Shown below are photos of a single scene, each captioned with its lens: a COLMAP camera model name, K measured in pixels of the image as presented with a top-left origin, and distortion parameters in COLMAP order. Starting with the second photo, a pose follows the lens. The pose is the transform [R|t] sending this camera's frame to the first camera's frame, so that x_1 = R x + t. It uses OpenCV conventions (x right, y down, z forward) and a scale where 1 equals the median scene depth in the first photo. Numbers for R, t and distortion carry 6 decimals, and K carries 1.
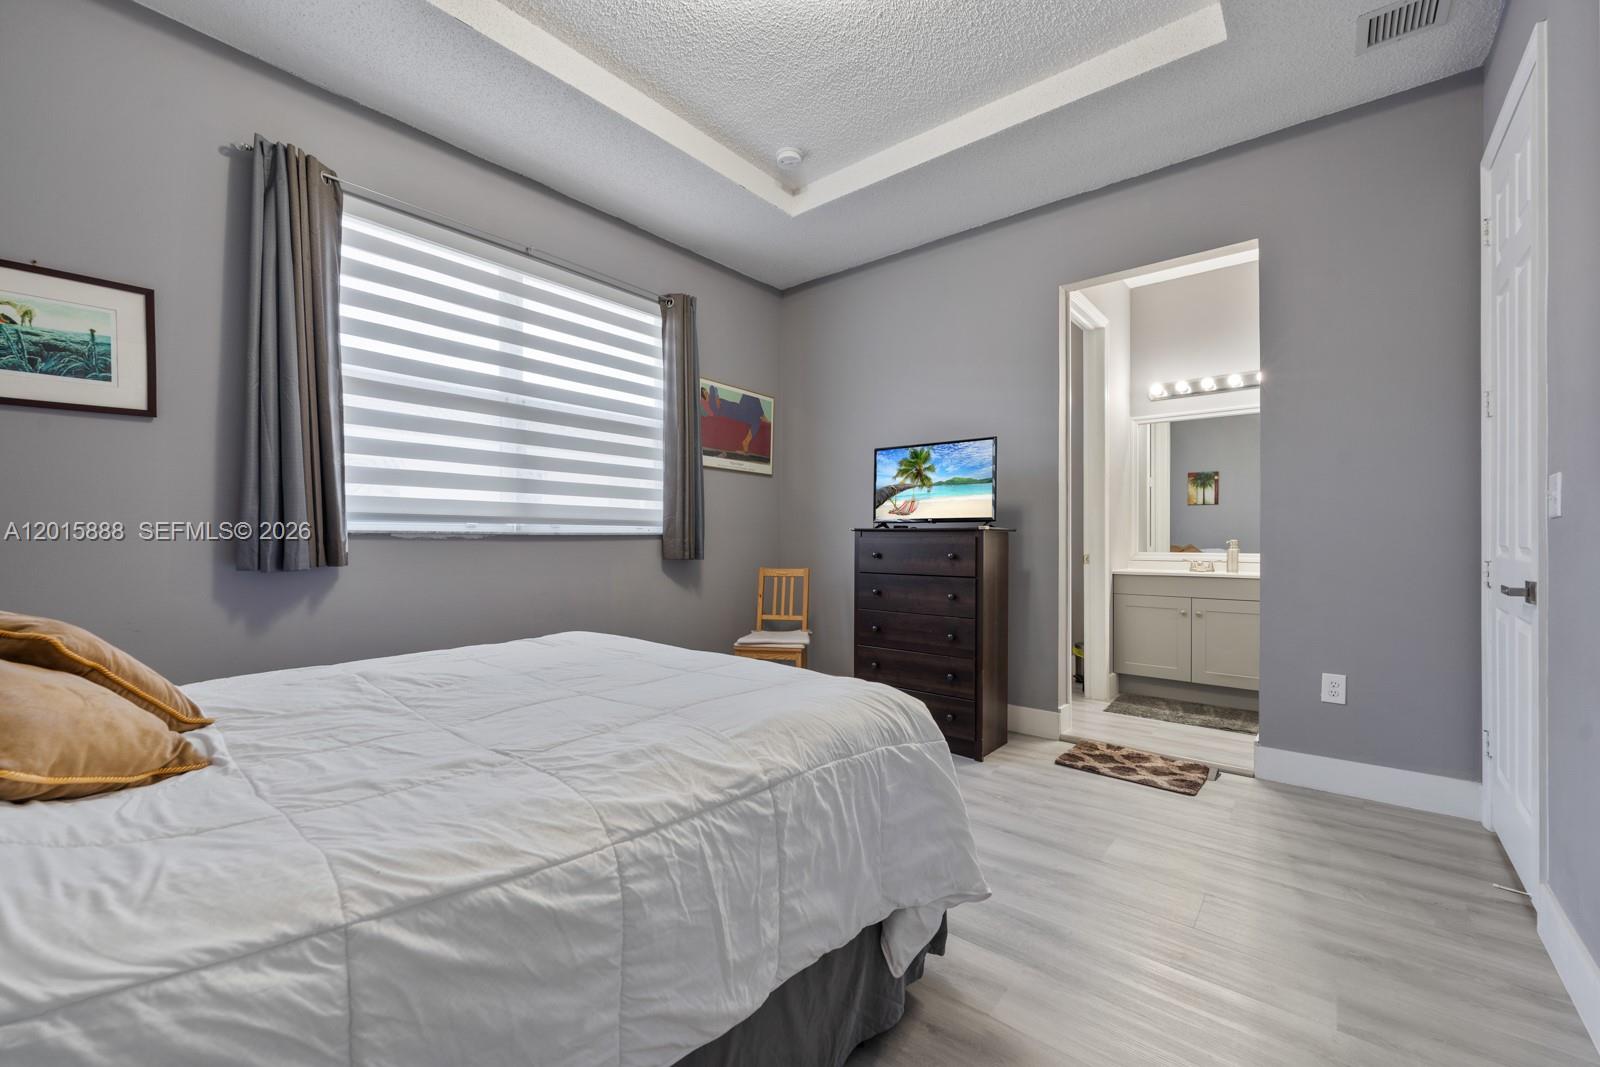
lens RADIAL K [[649.2, 0, 800.0], [0, 649.2, 533.5], [0, 0, 1]] dist [0.000503, -0.000064]
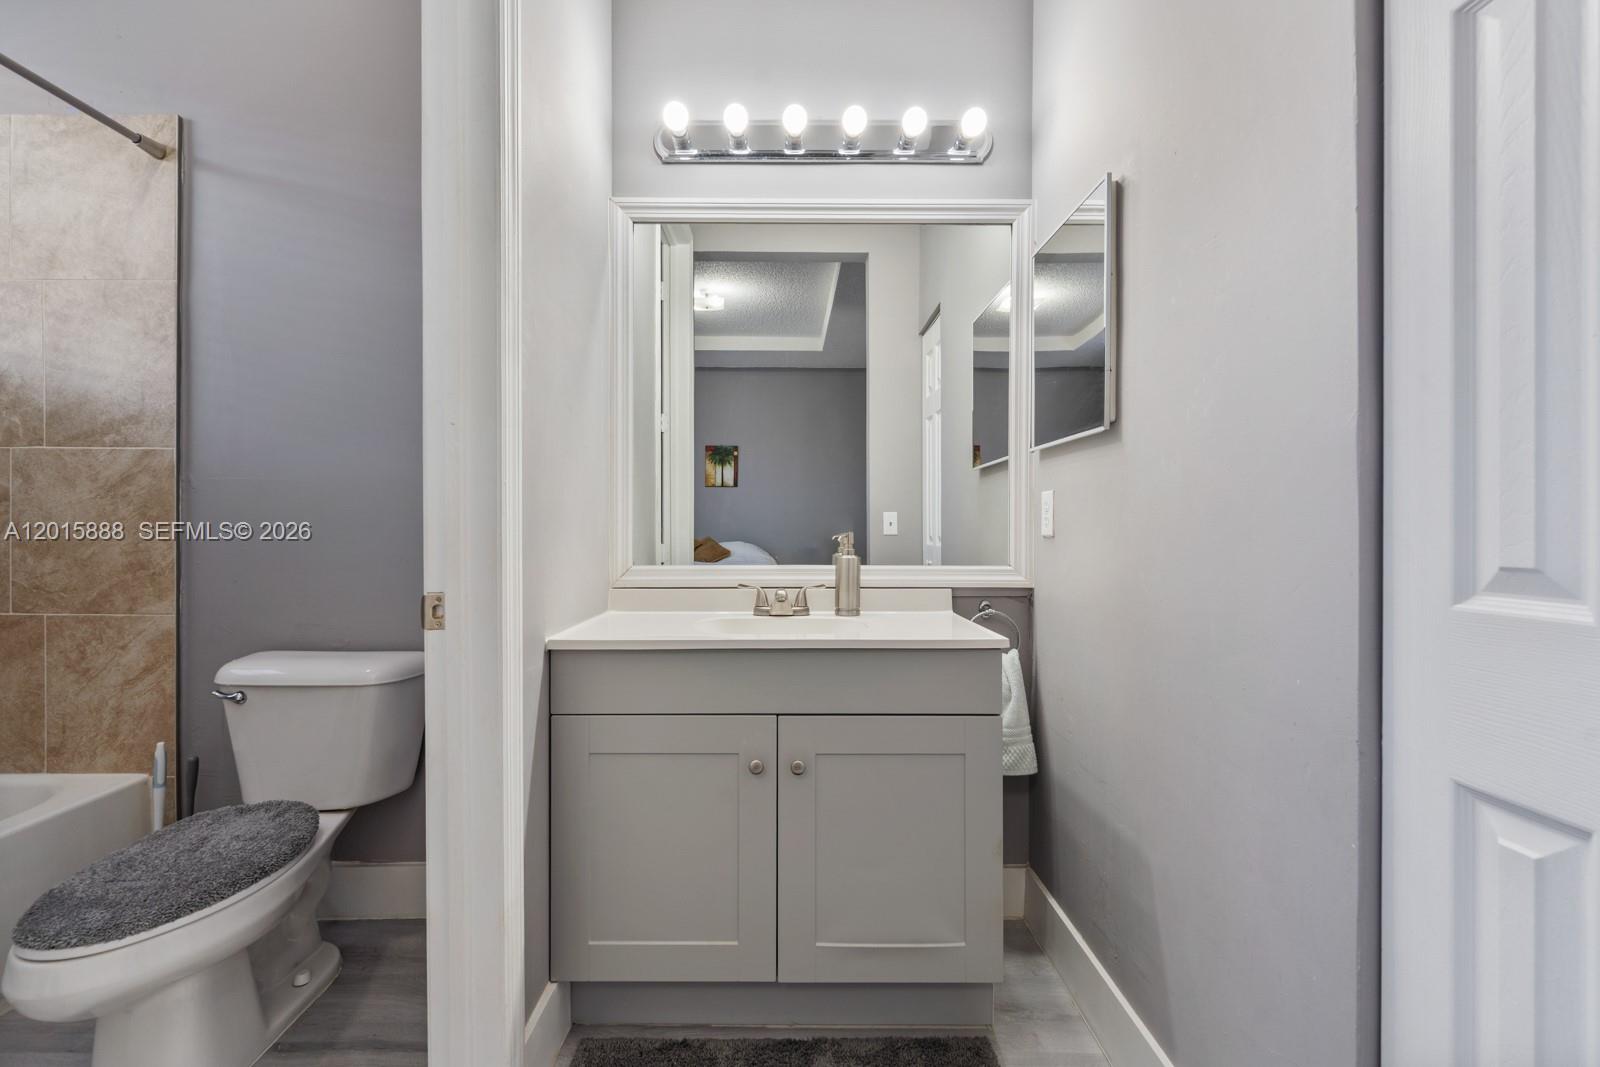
lens RADIAL K [[653.1, 0, 798.5], [0, 653.1, 539.5], [0, 0, 1]] dist [0.000342, -0.000212]
pose [[0.765631, -0.014548, 0.643115, 0.175841], [-0.000723, 0.999724, 0.023477, 0.002108], [-0.643279, -0.018440, 0.765409, 0.324504]]
